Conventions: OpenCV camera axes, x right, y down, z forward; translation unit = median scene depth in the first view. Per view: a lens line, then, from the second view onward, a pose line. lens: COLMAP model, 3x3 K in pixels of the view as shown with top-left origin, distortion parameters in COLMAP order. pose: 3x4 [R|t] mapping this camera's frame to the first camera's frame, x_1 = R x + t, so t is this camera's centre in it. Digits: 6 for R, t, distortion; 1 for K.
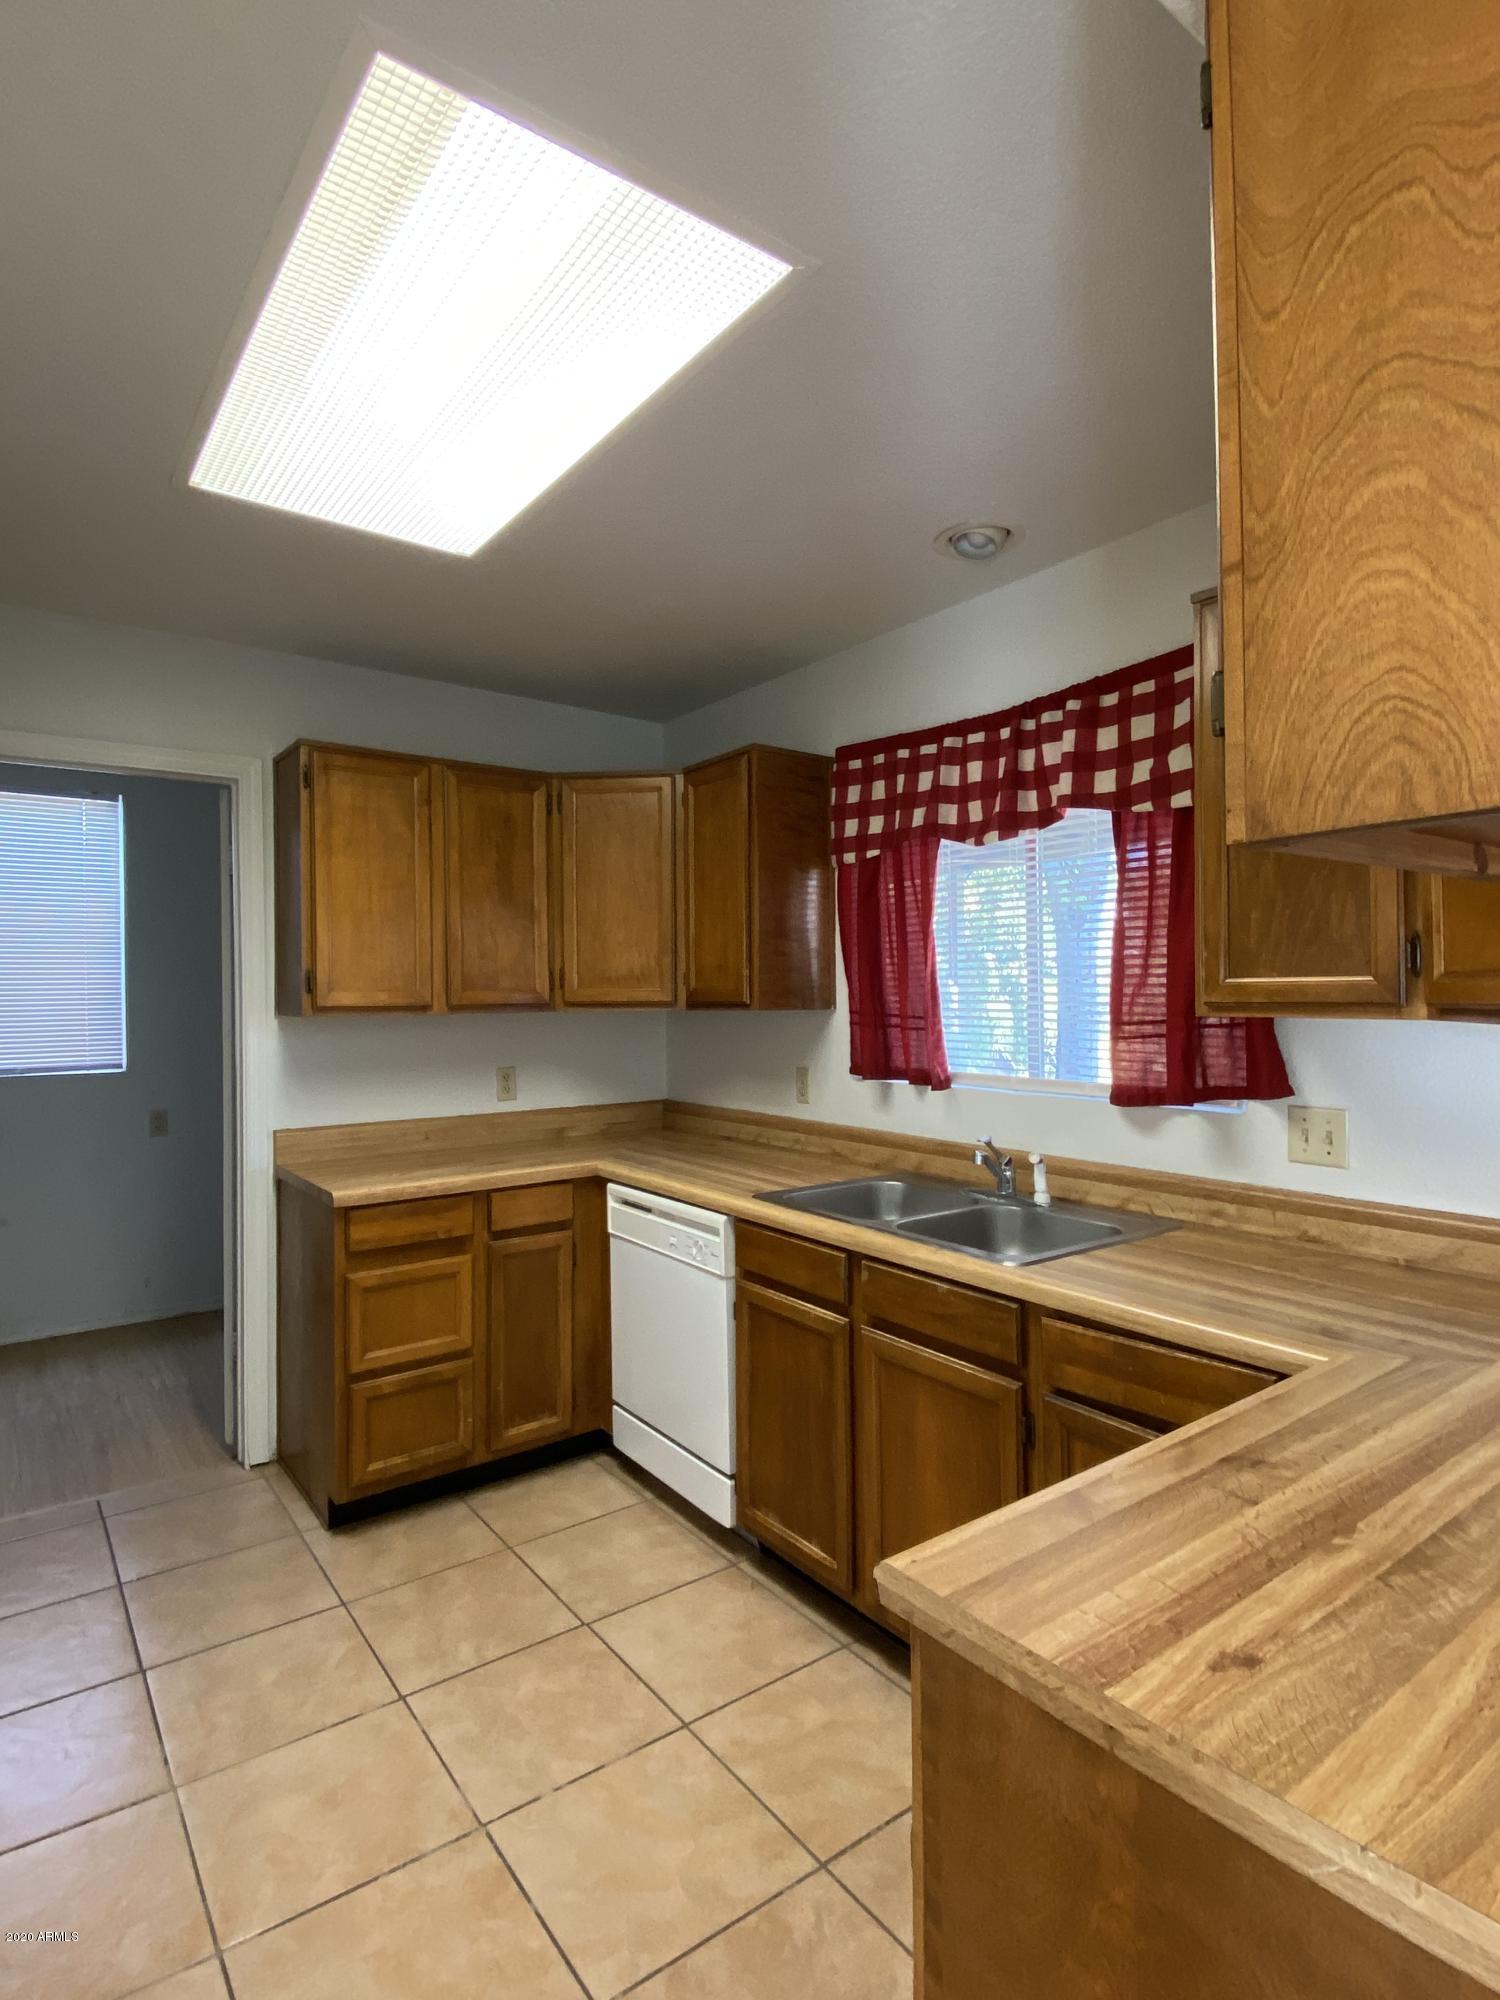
lens RADIAL K [[1033.0, 0, 736.4], [0, 1033.0, 993.8], [0, 0, 1]] dist [0.015156, -0.002070]
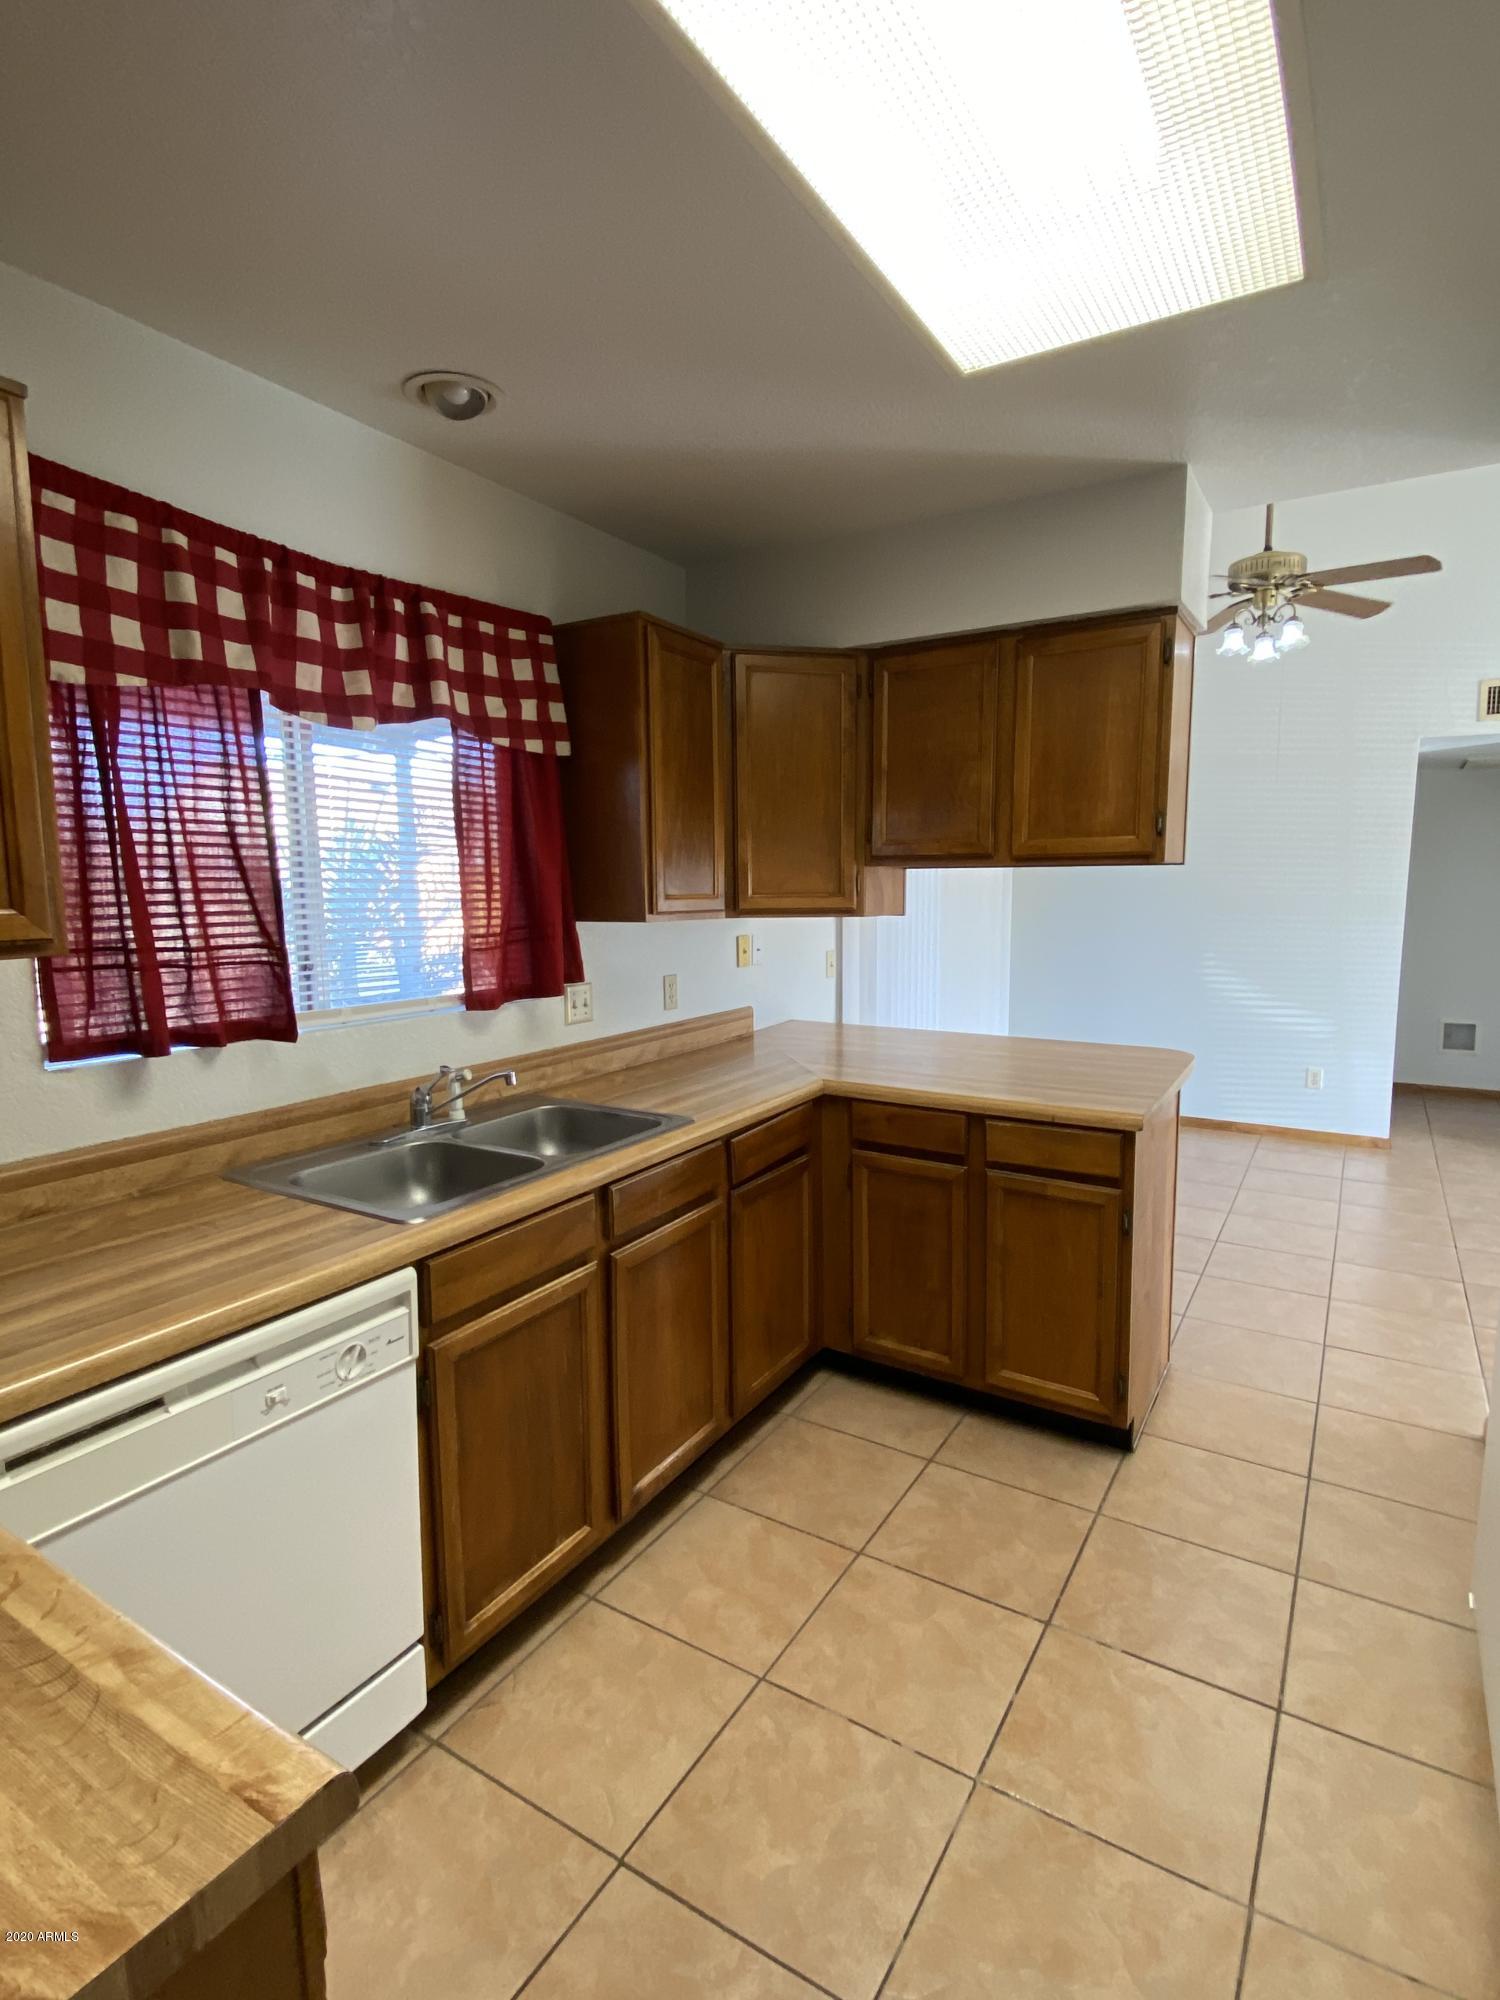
lens RADIAL K [[1033.0, 0, 738.2], [0, 1033.0, 1001.1], [0, 0, 1]] dist [0.015156, -0.002070]
pose [[-0.368811, -0.099865, 0.924124, -0.673548], [0.001698, 0.994138, 0.108108, -0.018201], [-0.929503, 0.041440, -0.366480, 1.047977]]
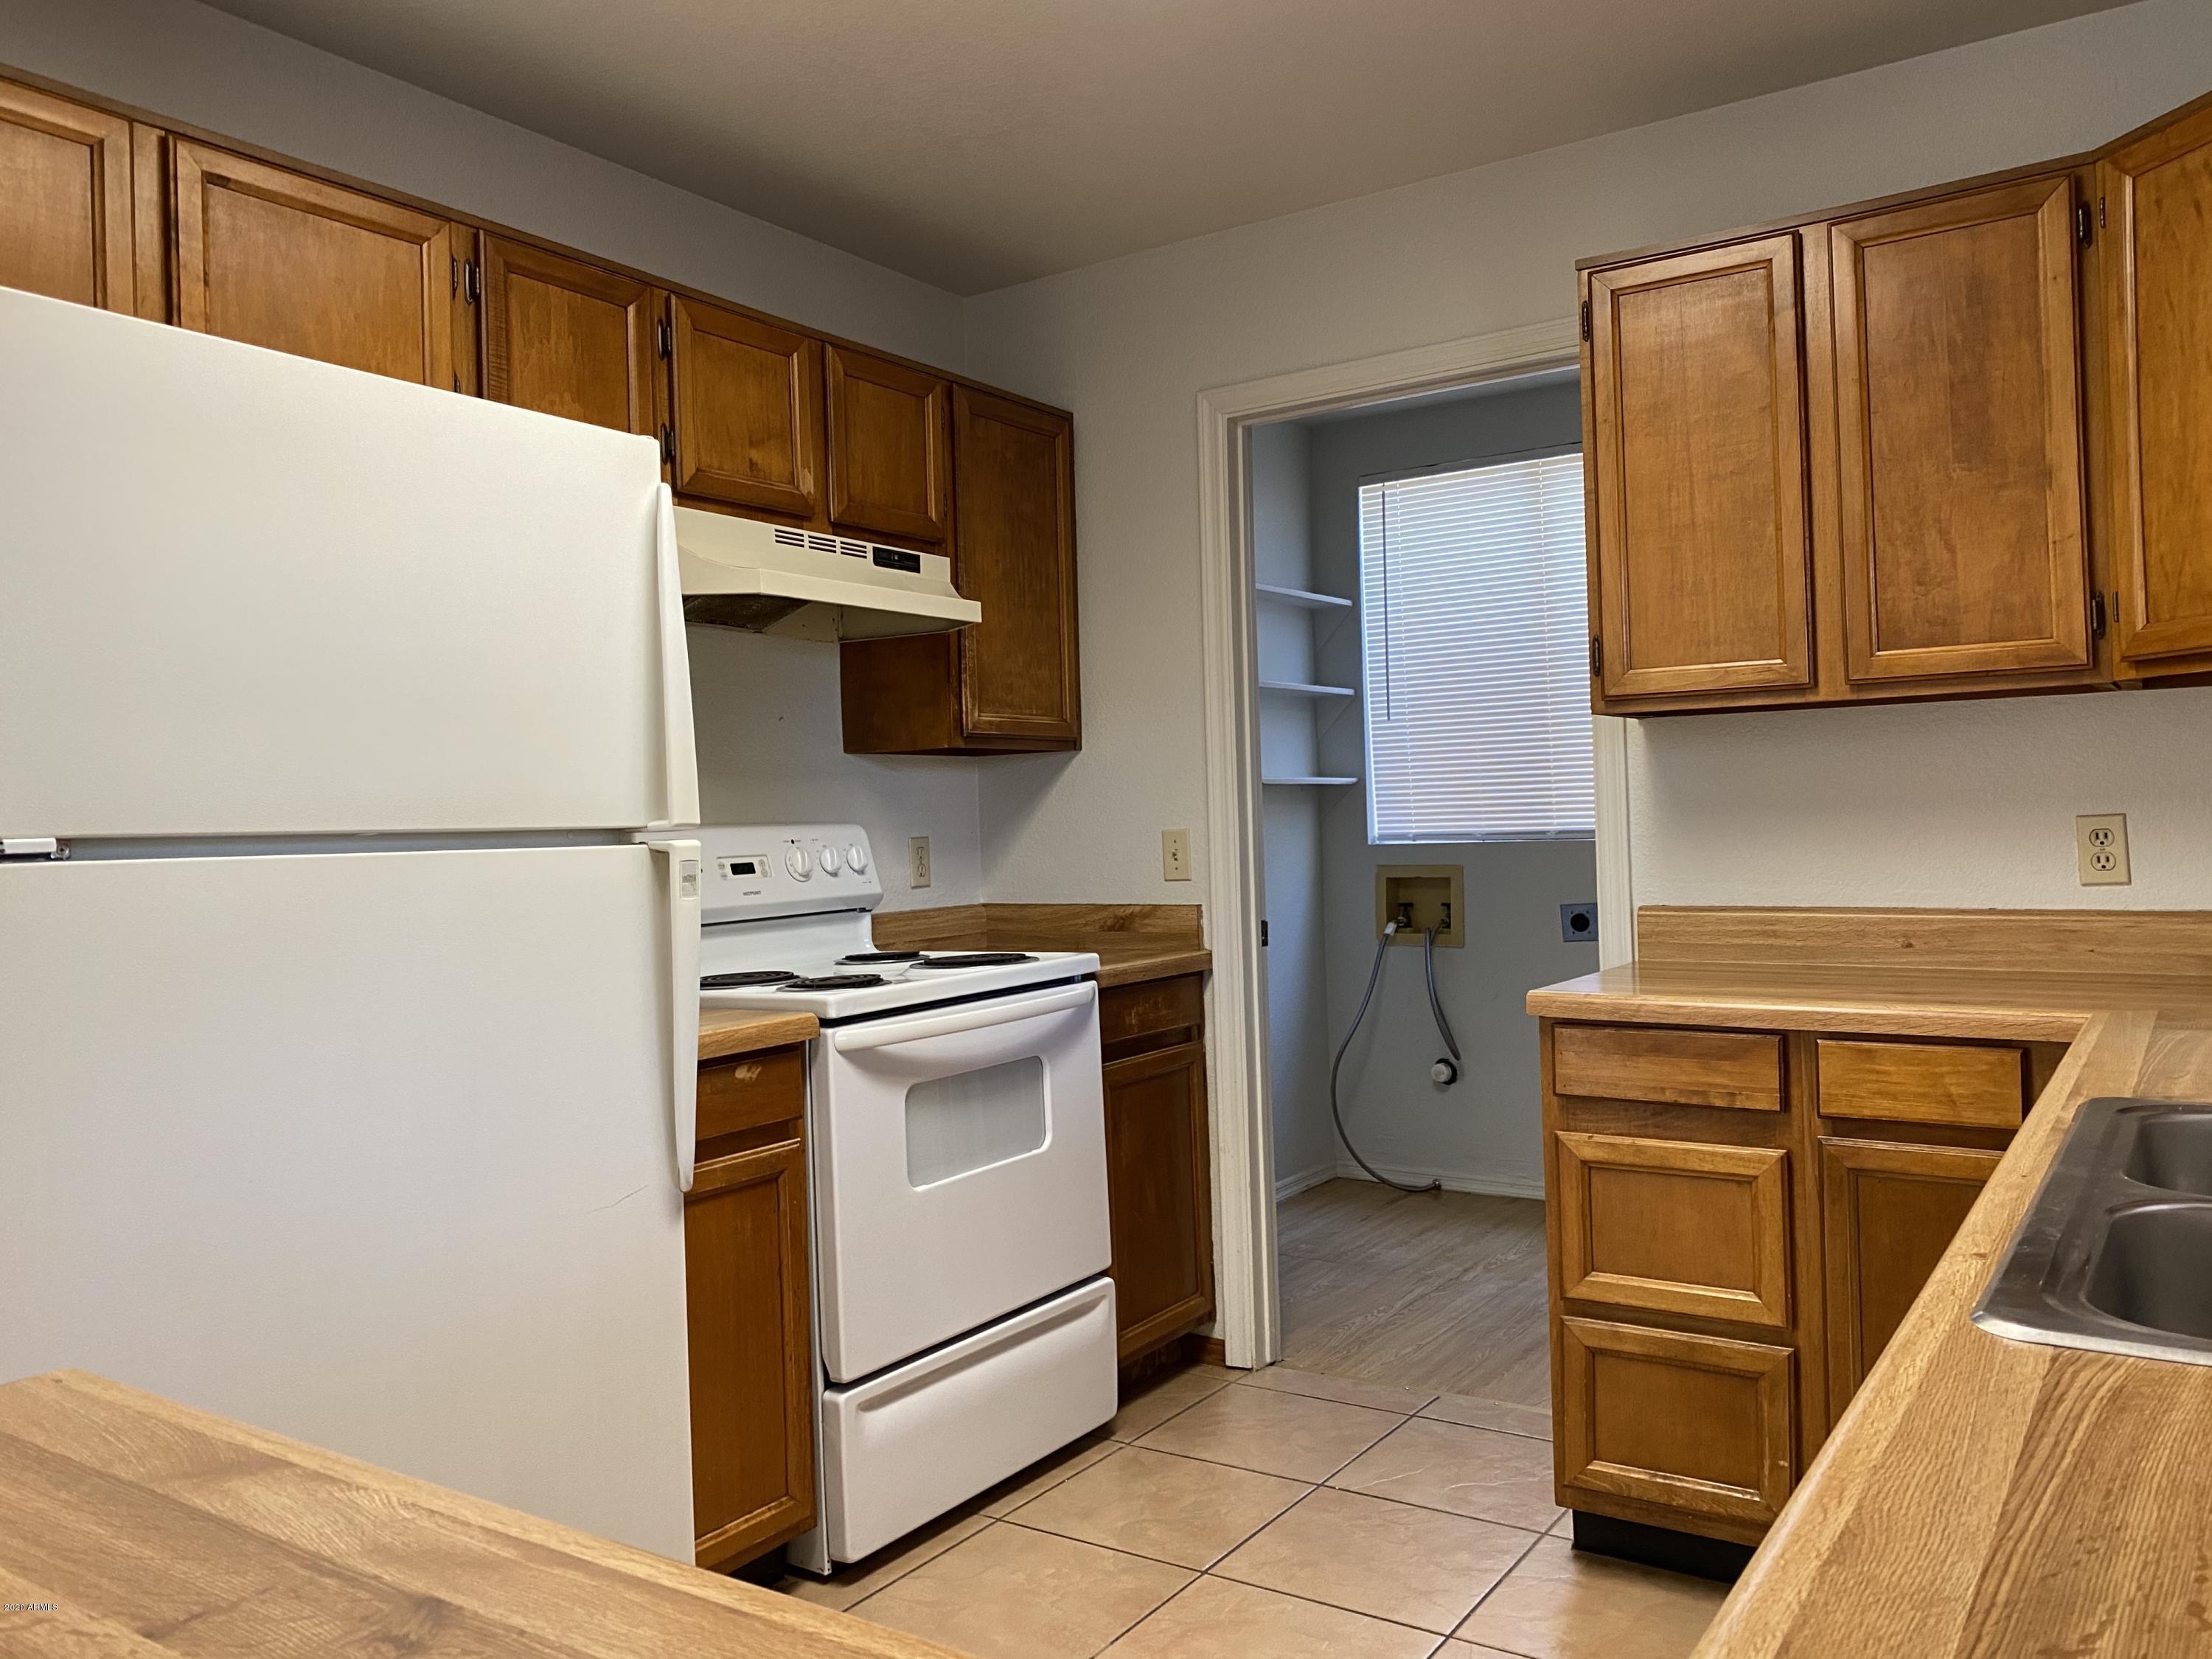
lens RADIAL K [[1688.6, 0, 1114.7], [0, 1688.6, 820.9], [0, 0, 1]] dist [-0.014604, 0.012316]
pose [[0.346172, -0.001184, -0.938170, 0.466849], [0.025376, 0.999645, 0.008102, 0.078557], [0.937828, -0.026611, 0.346079, 0.440627]]
